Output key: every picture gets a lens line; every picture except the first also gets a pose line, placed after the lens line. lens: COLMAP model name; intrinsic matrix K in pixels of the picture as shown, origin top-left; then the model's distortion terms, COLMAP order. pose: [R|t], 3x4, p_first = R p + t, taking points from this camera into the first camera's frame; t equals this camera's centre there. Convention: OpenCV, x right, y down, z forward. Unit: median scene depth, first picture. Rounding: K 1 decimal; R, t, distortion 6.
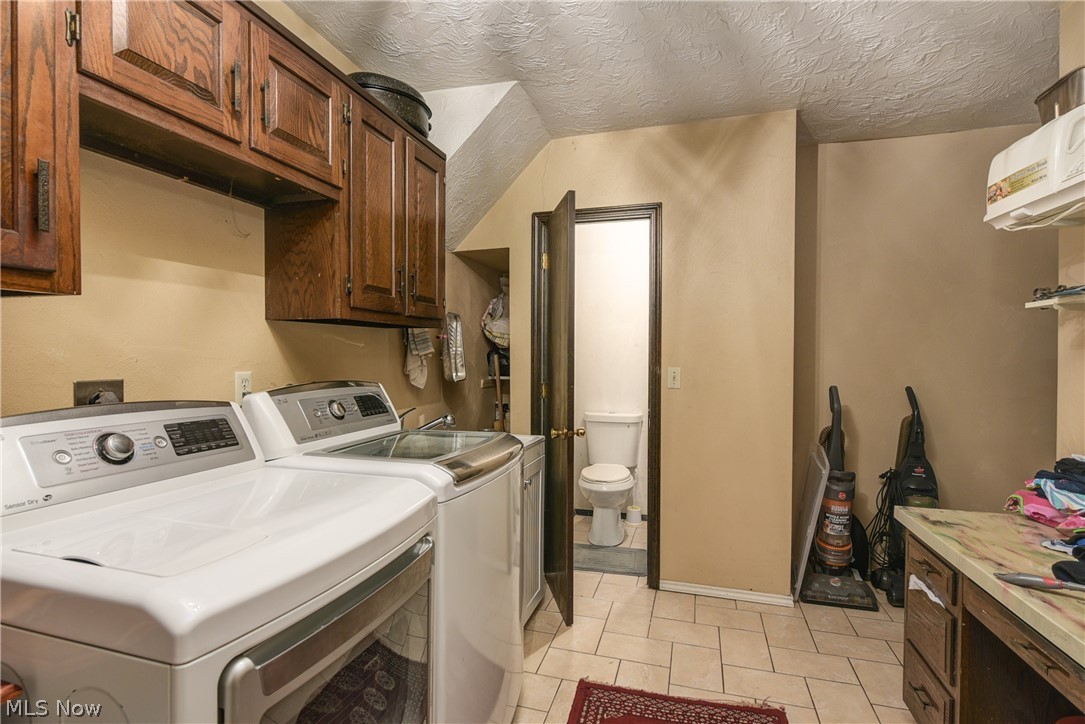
lens RADIAL K [[533.5, 0, 539.7], [0, 533.5, 362.1], [0, 0, 1]] dist [0.000274, -0.000048]
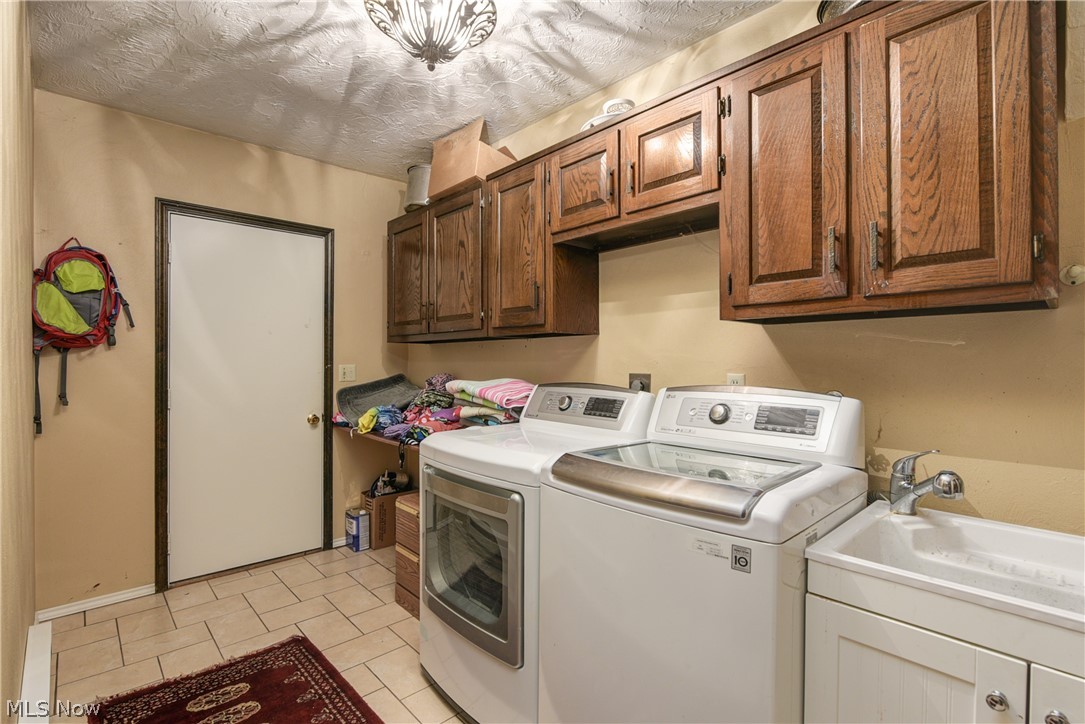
lens RADIAL K [[509.9, 0, 541.8], [0, 509.9, 360.7], [0, 0, 1]] dist [-0.000396, -0.000005]
pose [[-0.507887, -0.002053, -0.861421, 0.808790], [-0.010573, 0.999937, 0.003850, -0.011444], [0.861359, 0.011063, -0.507877, 1.623141]]
